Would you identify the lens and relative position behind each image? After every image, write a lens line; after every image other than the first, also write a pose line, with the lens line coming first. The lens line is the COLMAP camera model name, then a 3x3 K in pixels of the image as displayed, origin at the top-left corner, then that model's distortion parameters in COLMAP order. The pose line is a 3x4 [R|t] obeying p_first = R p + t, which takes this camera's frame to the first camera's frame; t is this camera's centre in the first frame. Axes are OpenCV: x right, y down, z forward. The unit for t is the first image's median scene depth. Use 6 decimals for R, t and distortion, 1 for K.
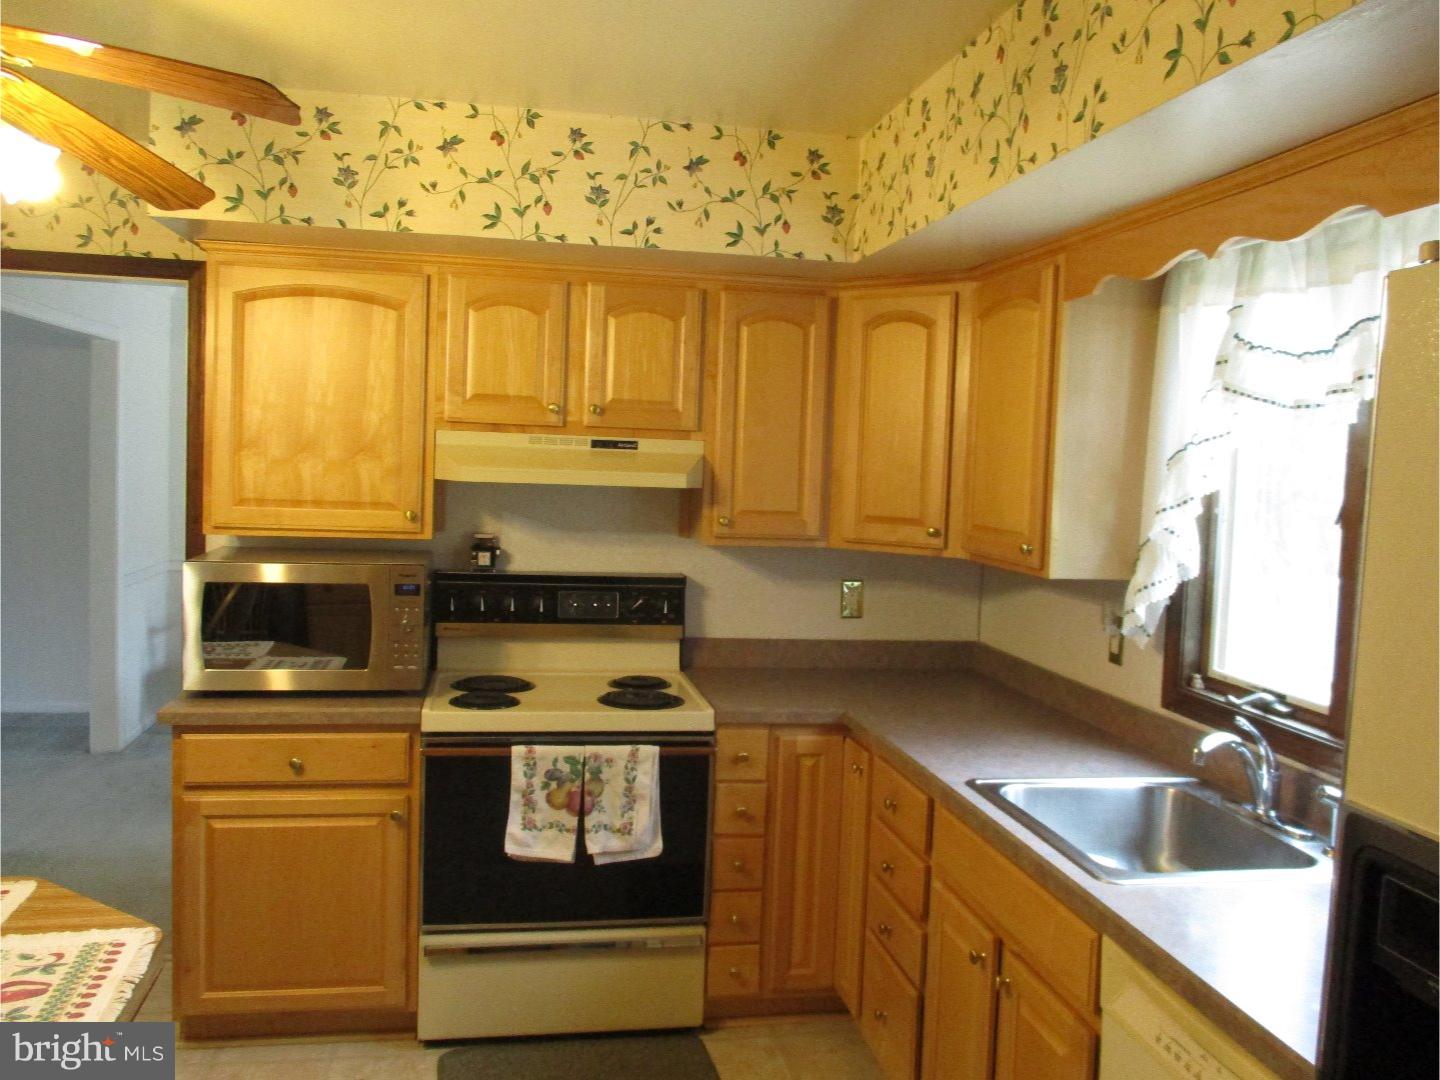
lens RADIAL K [[1192.2, 0, 722.7], [0, 1192.2, 538.1], [0, 0, 1]] dist [-0.022869, 0.007908]
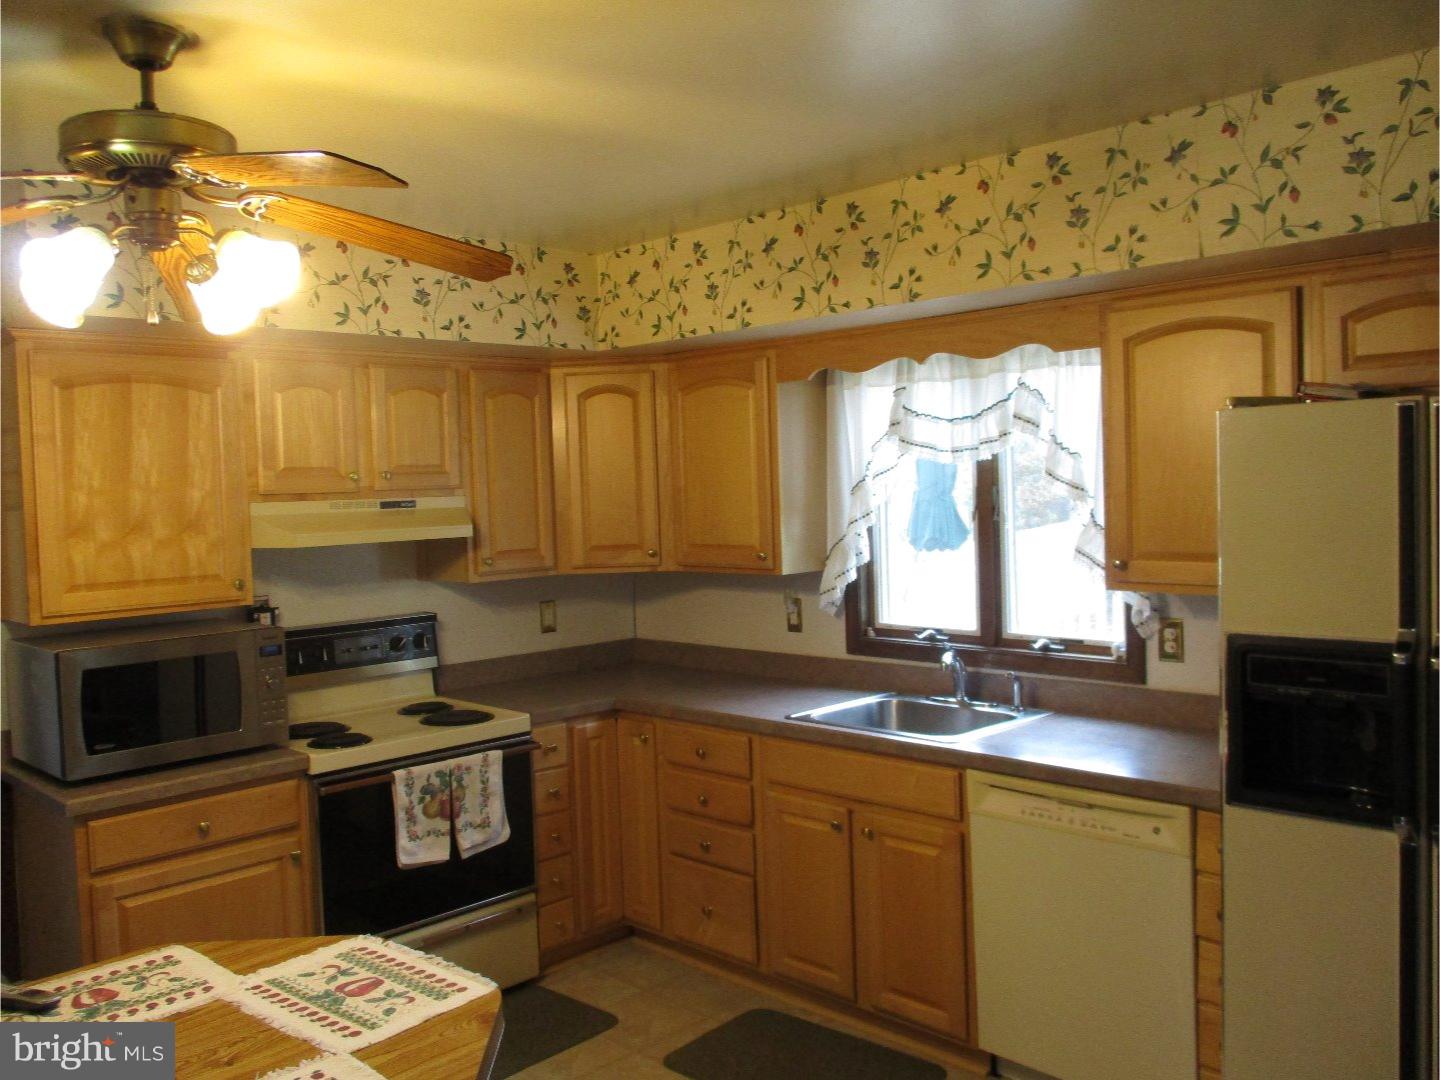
lens RADIAL K [[1192.2, 0, 718.7], [0, 1192.2, 539.7], [0, 0, 1]] dist [-0.022869, 0.007908]
pose [[0.823351, -0.089580, 0.560418, -0.534908], [0.100870, 0.994841, 0.010826, -0.028578], [-0.558496, 0.047616, 0.828139, -0.136615]]
